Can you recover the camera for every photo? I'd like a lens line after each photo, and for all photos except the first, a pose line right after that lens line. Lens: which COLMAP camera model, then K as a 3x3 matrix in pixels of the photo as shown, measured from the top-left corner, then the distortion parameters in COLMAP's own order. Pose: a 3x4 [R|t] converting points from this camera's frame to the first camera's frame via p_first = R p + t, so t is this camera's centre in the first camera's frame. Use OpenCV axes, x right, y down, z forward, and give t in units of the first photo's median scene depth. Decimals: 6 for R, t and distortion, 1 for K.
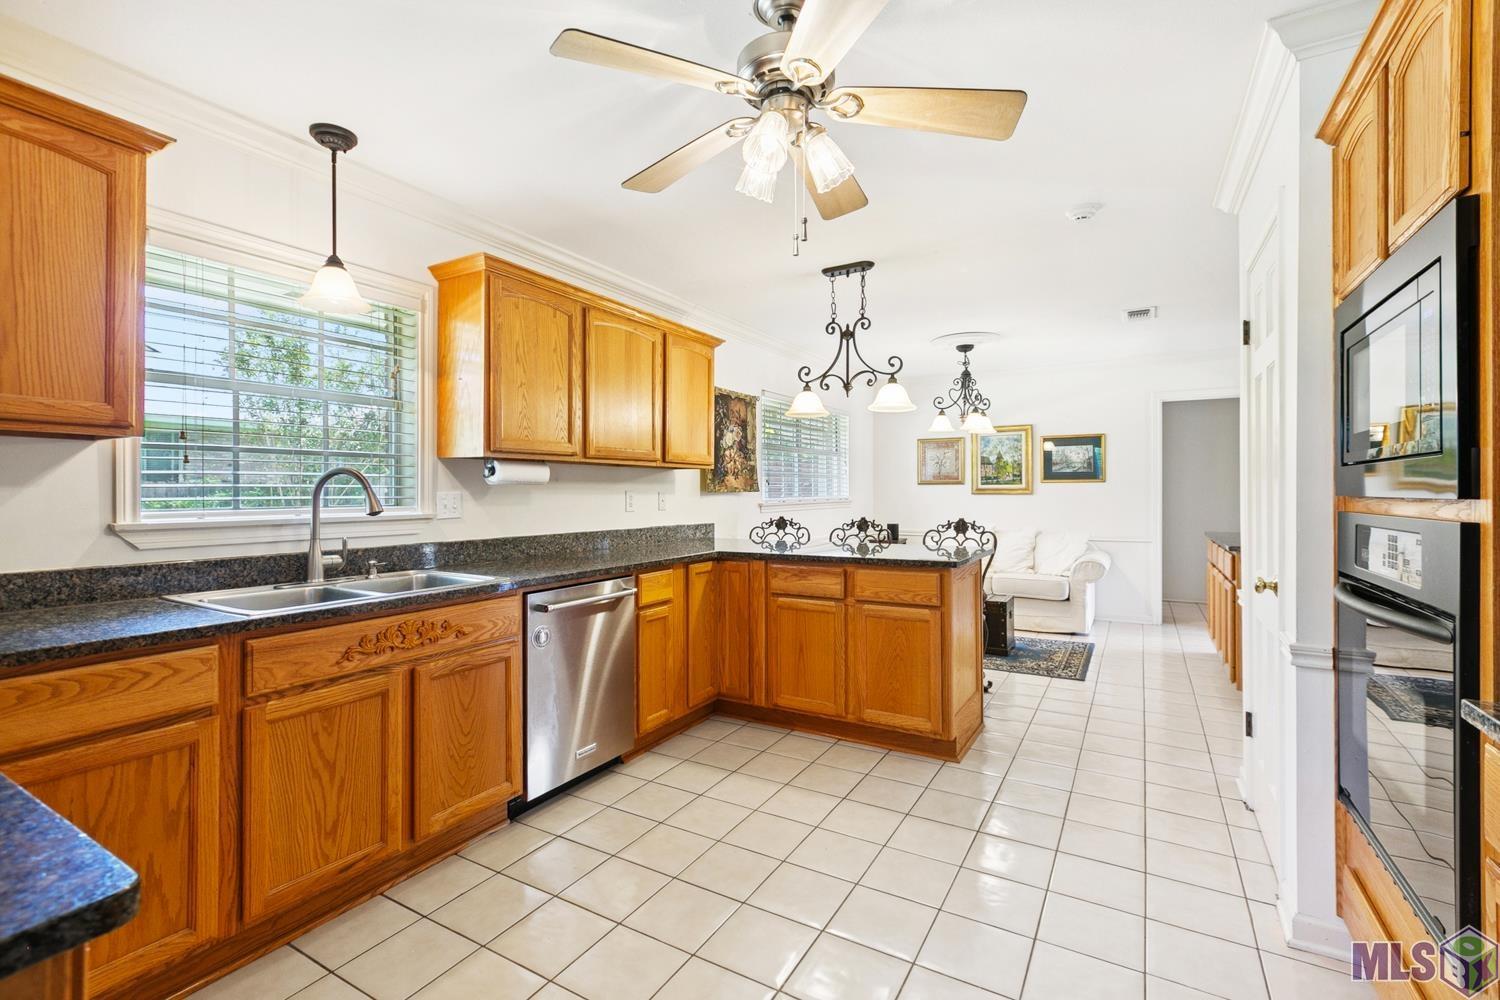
lens RADIAL K [[675.9, 0, 750.9], [0, 675.9, 494.4], [0, 0, 1]] dist [-0.001210, 0.000154]
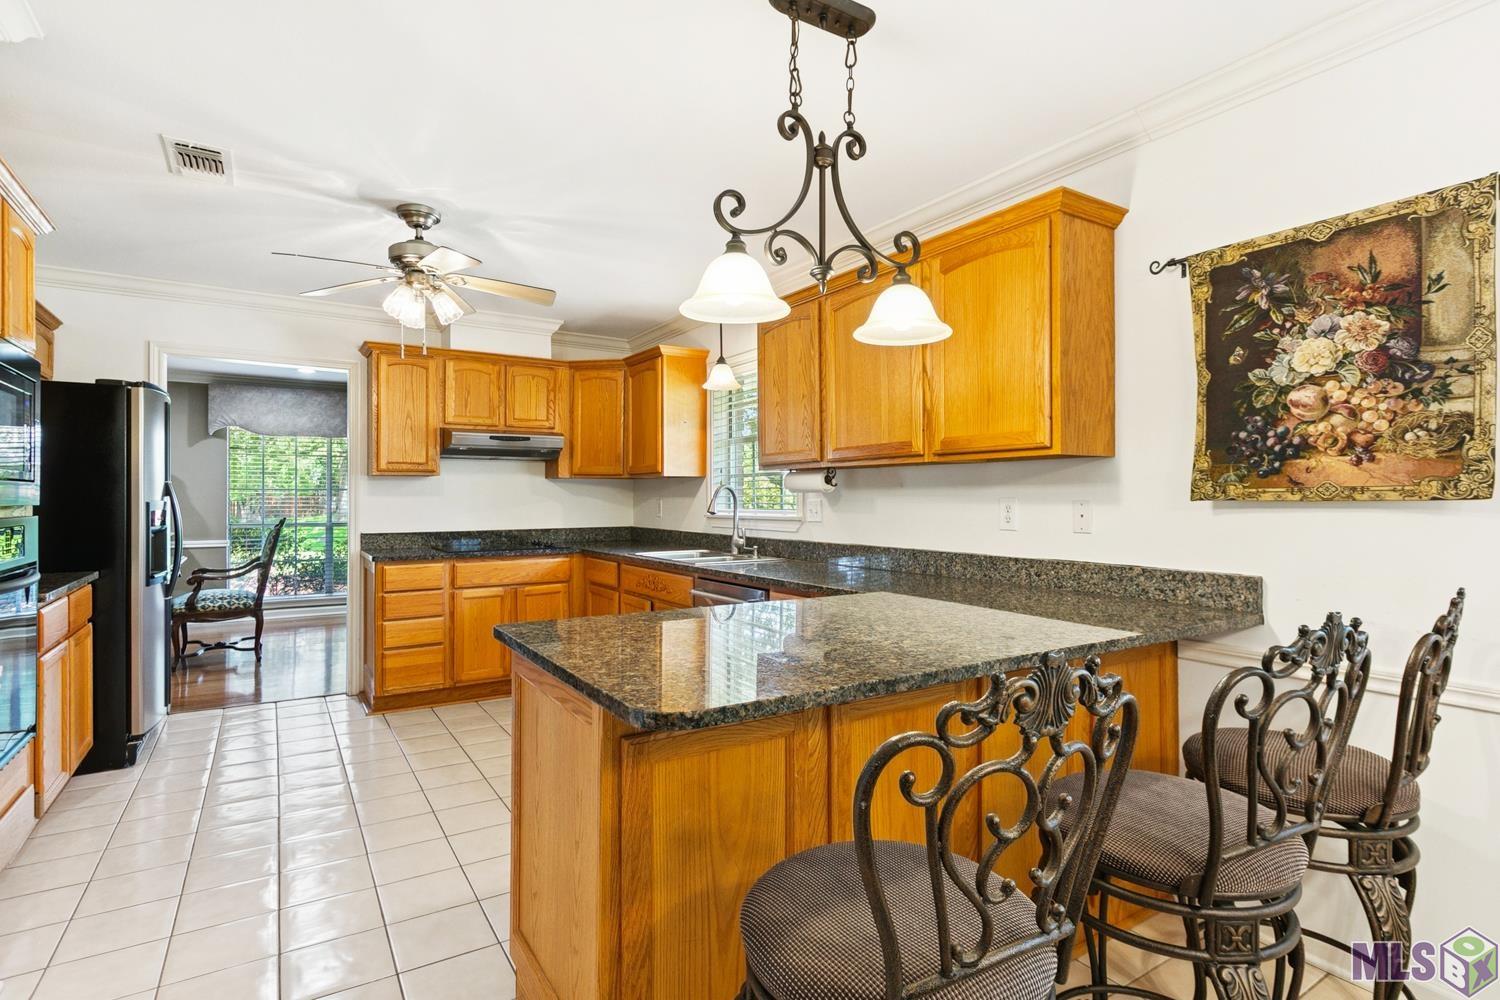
lens RADIAL K [[754.6, 0, 747.4], [0, 754.6, 493.6], [0, 0, 1]] dist [-0.001507, -0.000174]
pose [[-0.467262, -0.004517, -0.884107, 0.456413], [-0.001691, 0.999990, -0.004216, -0.004647], [0.884117, -0.000475, -0.467265, 0.884267]]
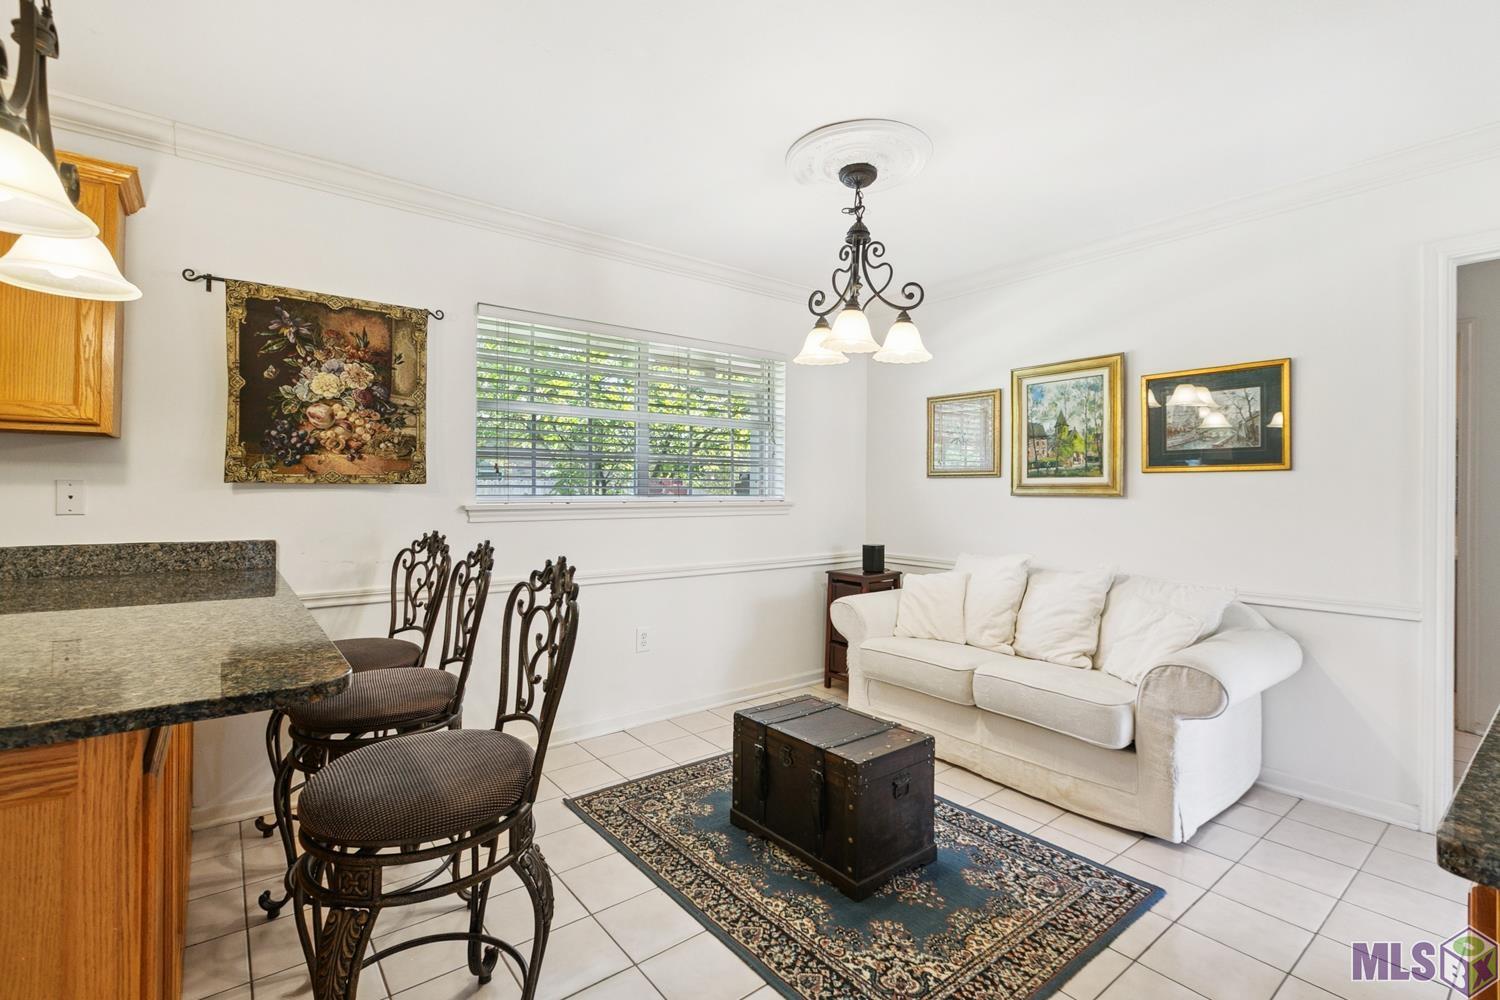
lens RADIAL K [[675.9, 0, 744.5], [0, 675.9, 487.0], [0, 0, 1]] dist [-0.001210, 0.000154]
pose [[0.928060, 0.008621, -0.372332, 0.461523], [-0.012161, 0.999900, -0.007161, -0.000583], [0.372233, 0.011173, 0.928072, 0.601147]]
